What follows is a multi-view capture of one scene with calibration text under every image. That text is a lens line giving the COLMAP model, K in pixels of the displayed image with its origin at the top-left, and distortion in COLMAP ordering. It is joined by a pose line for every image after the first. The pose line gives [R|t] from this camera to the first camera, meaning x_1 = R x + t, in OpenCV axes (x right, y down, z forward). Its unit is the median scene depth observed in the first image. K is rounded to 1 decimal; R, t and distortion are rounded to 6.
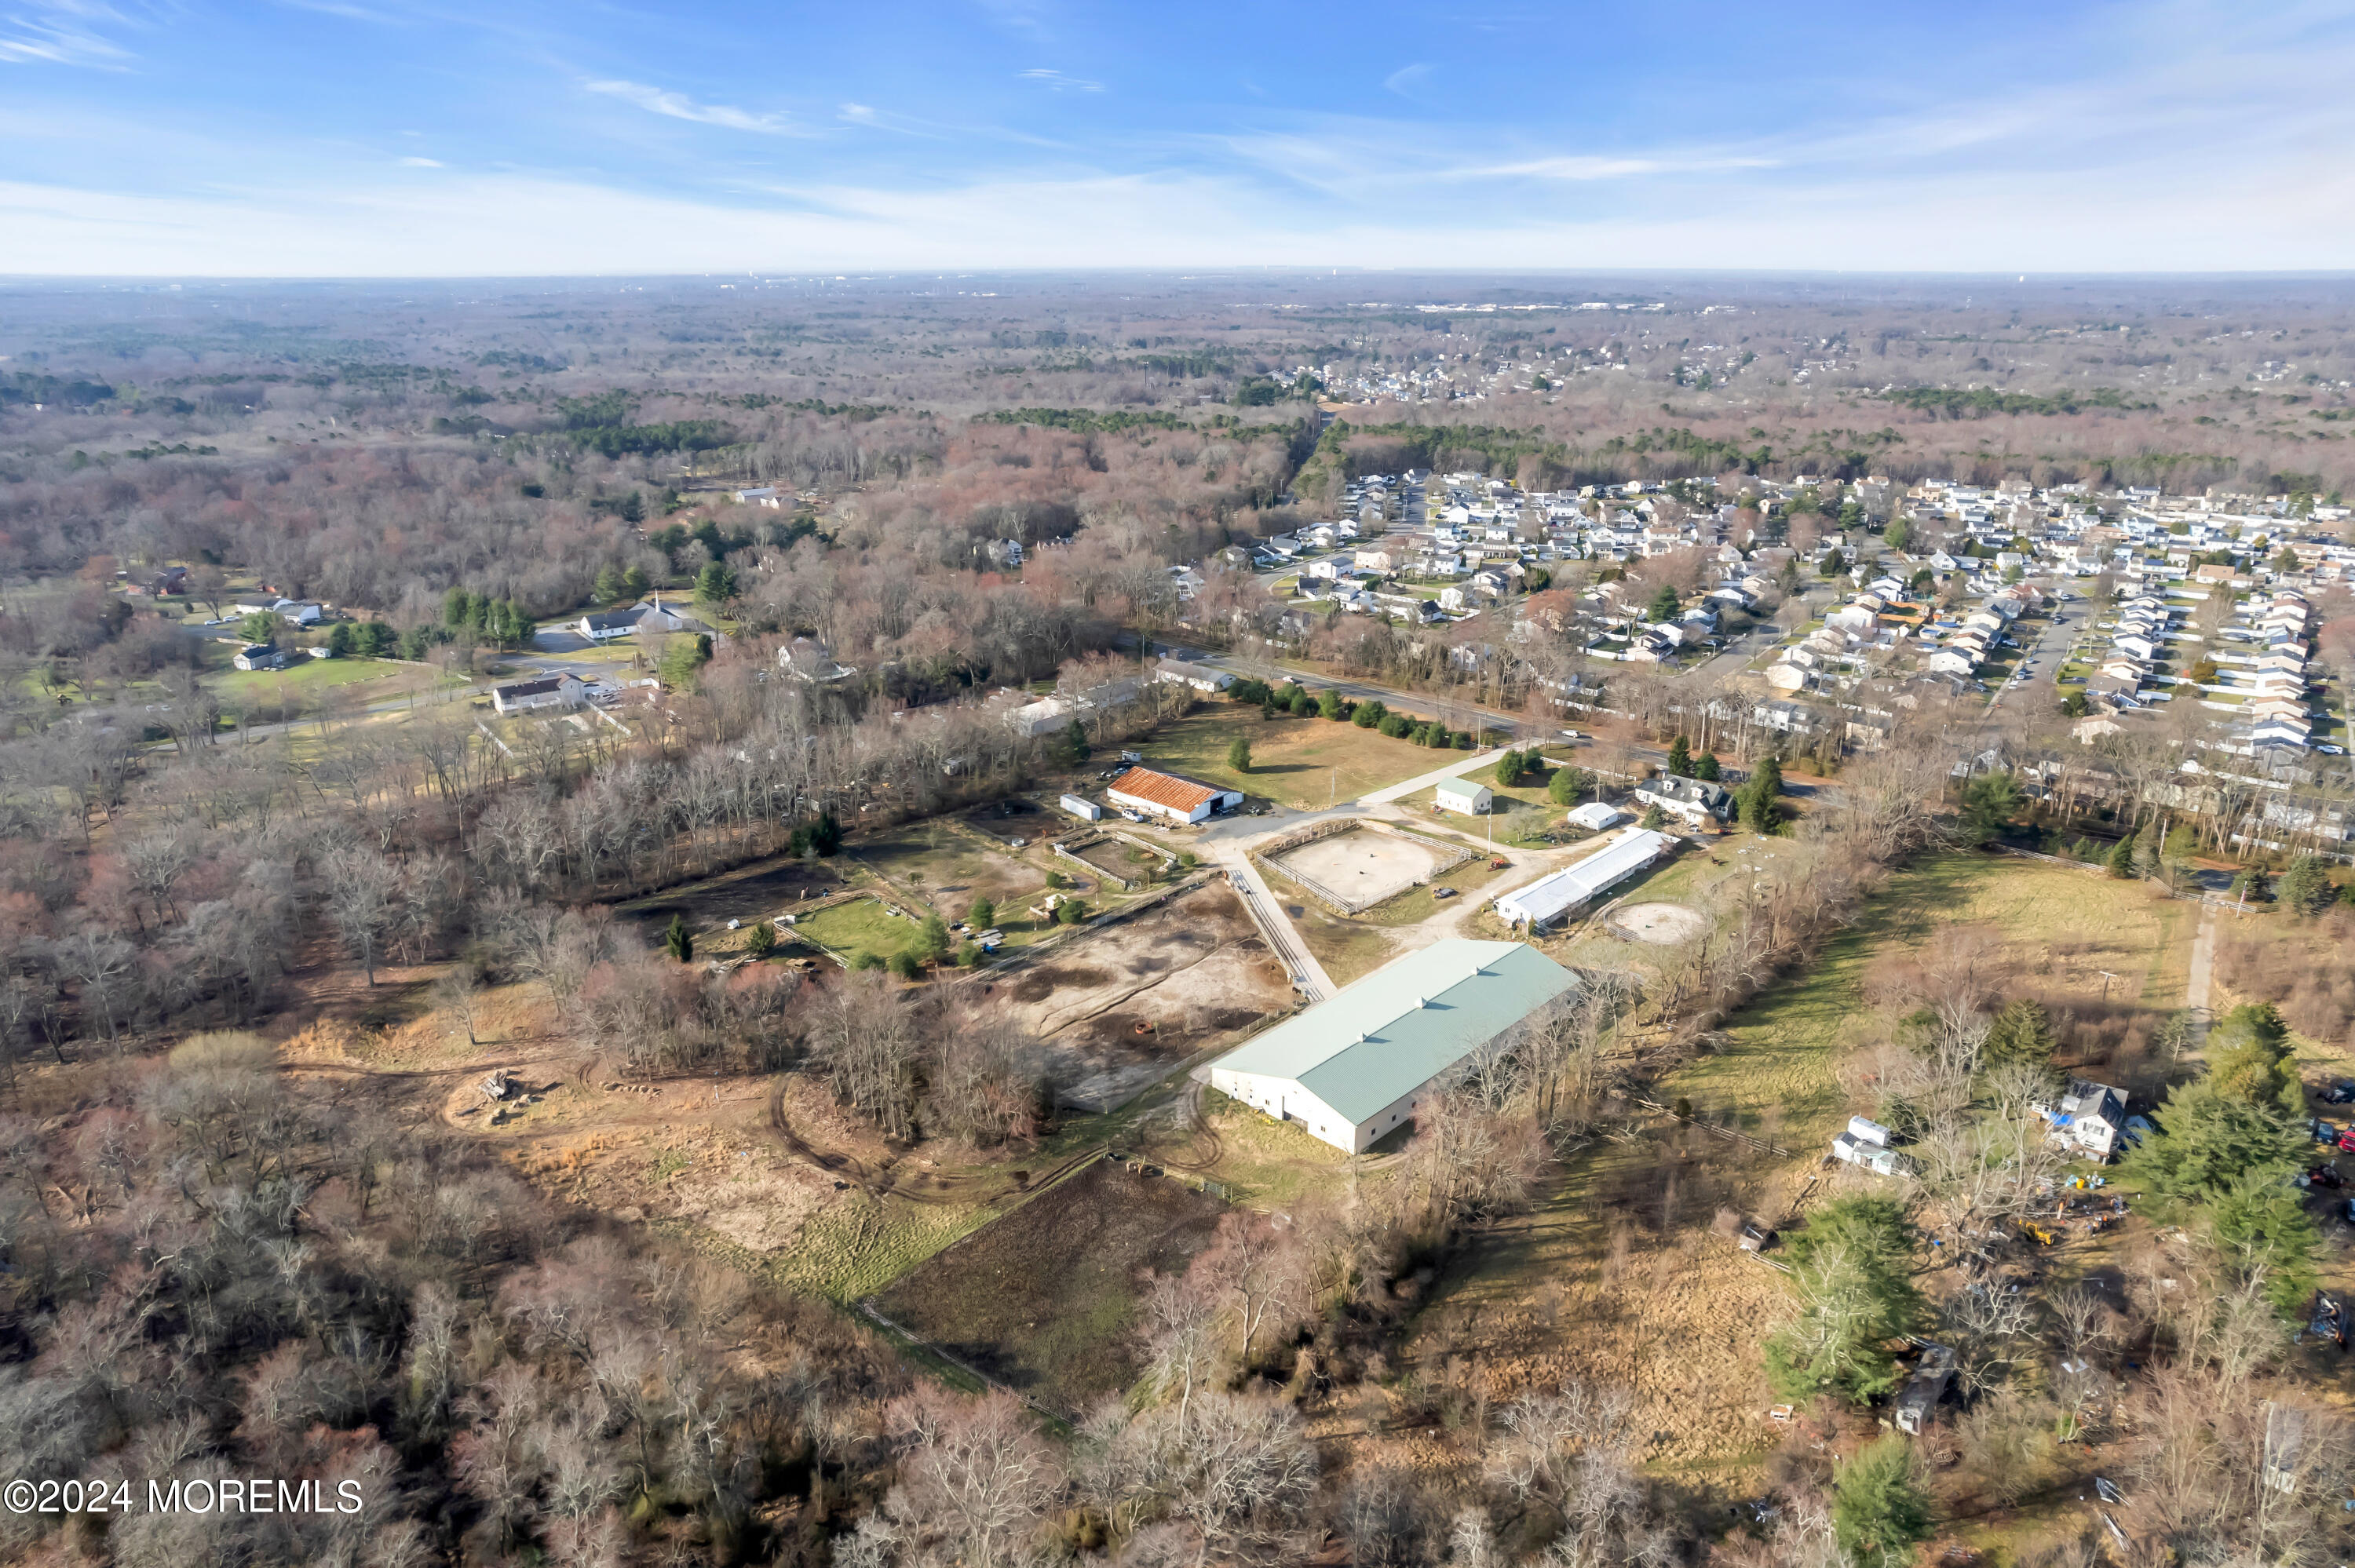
lens RADIAL K [[1490.3, 0, 1177.5], [0, 1490.3, 784.0], [0, 0, 1]] dist [-0.046554, 0.032113]
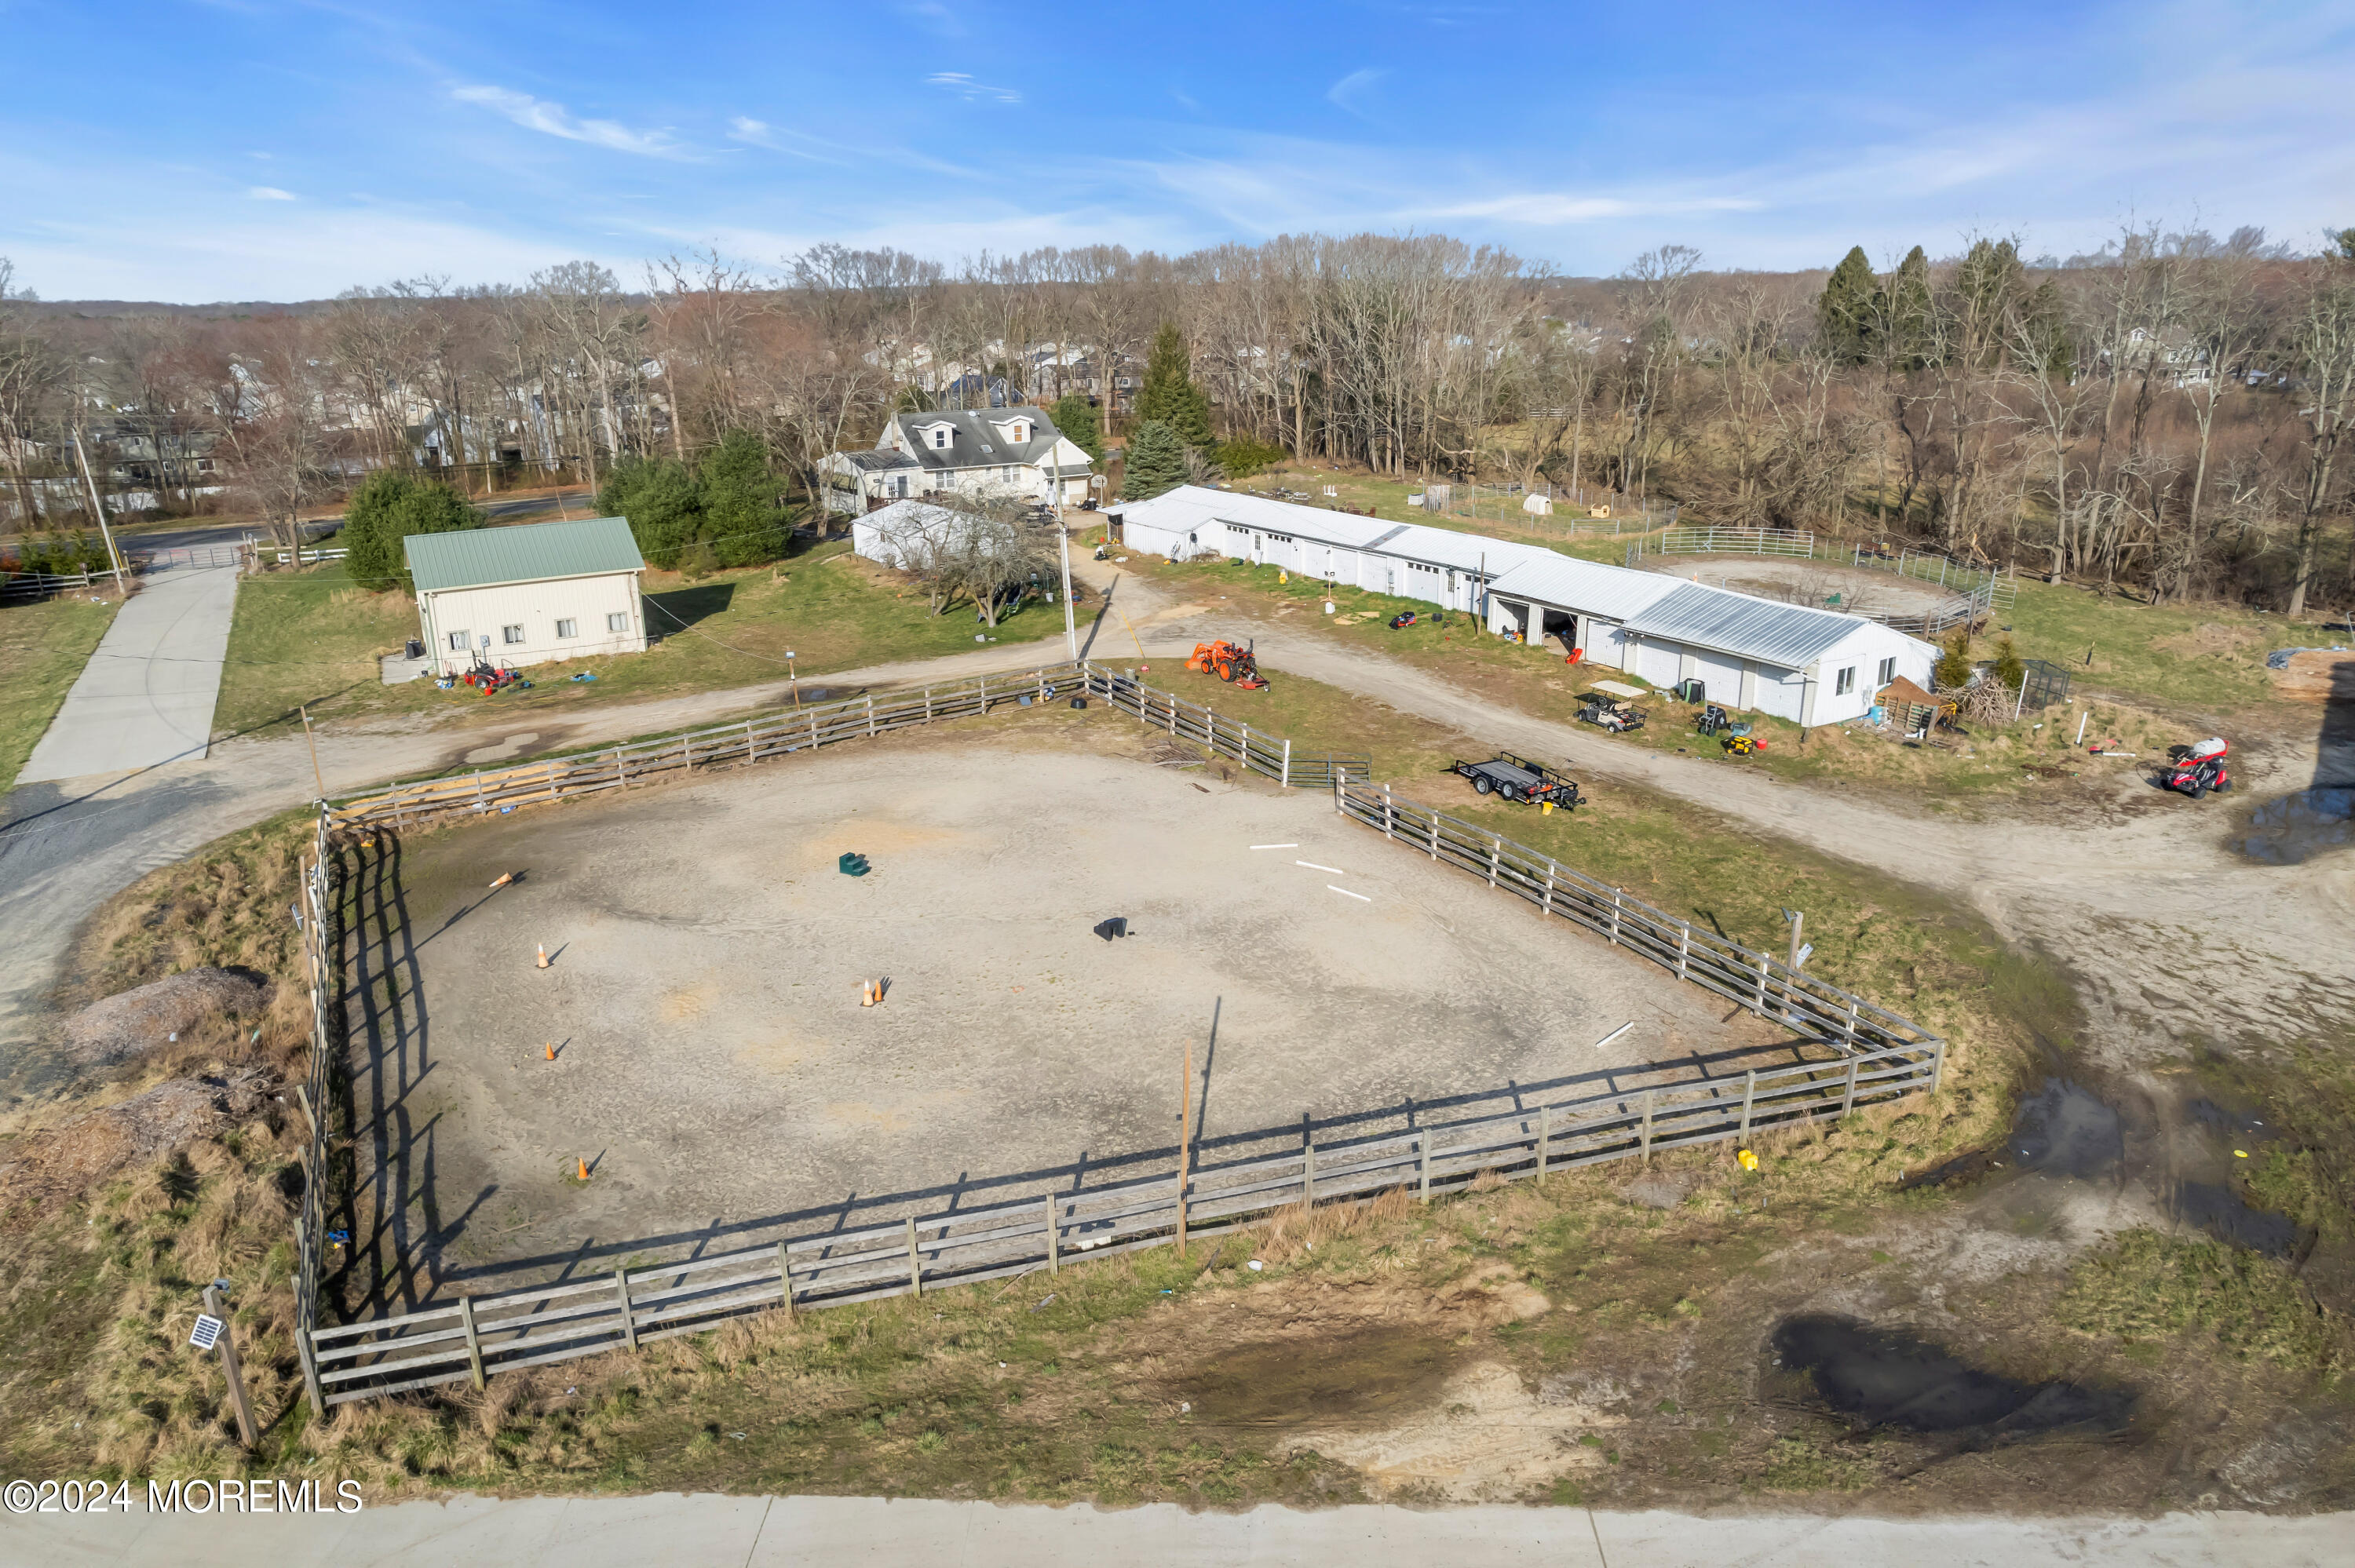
lens RADIAL K [[1490.3, 0, 1177.5], [0, 1490.3, 784.0], [0, 0, 1]] dist [-0.046554, 0.032113]
pose [[0.236991, -0.308439, 0.921250, 0.003806], [0.335451, 0.915922, 0.220361, 0.020769], [-0.911761, 0.256811, 0.320531, 1.014942]]
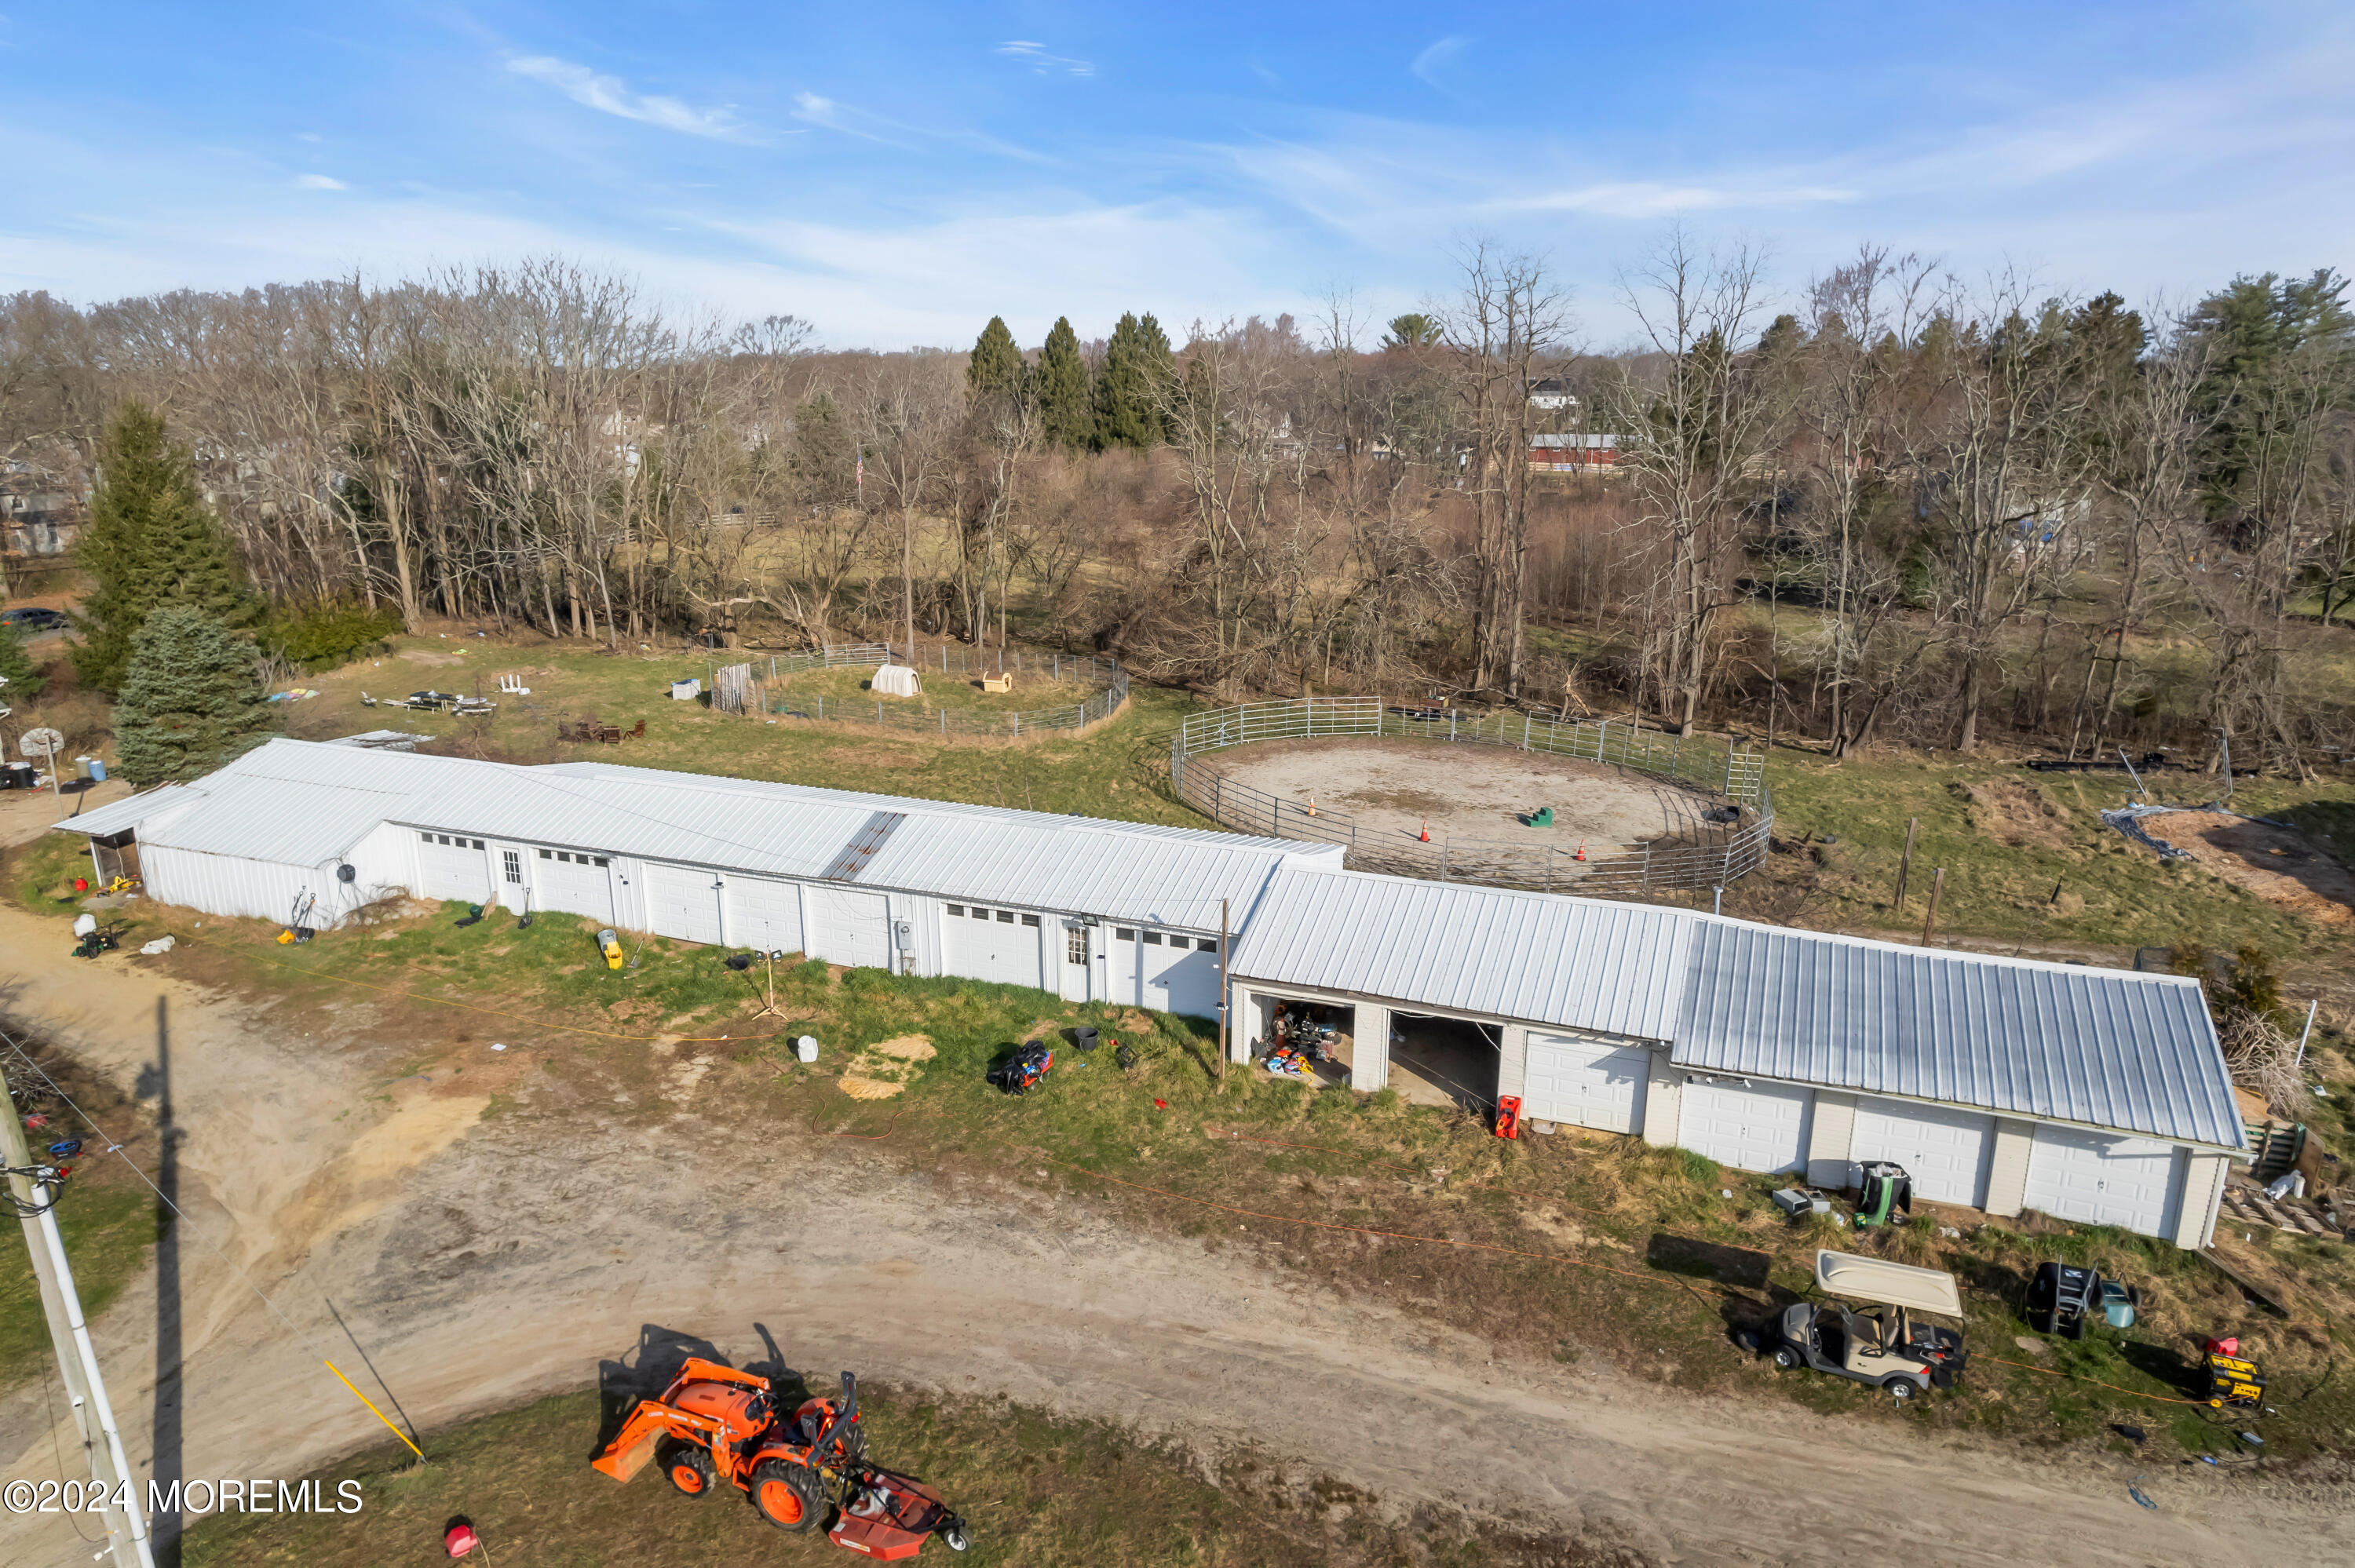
lens RADIAL K [[1503.2, 0, 1177.5], [0, 1503.2, 784.0], [0, 0, 1]] dist [-0.077647, 0.072935]
pose [[-0.386941, -0.243706, 0.889317, 0.165490], [0.309521, 0.874159, 0.374224, 0.008049], [-0.868604, 0.420065, -0.262816, 1.066501]]
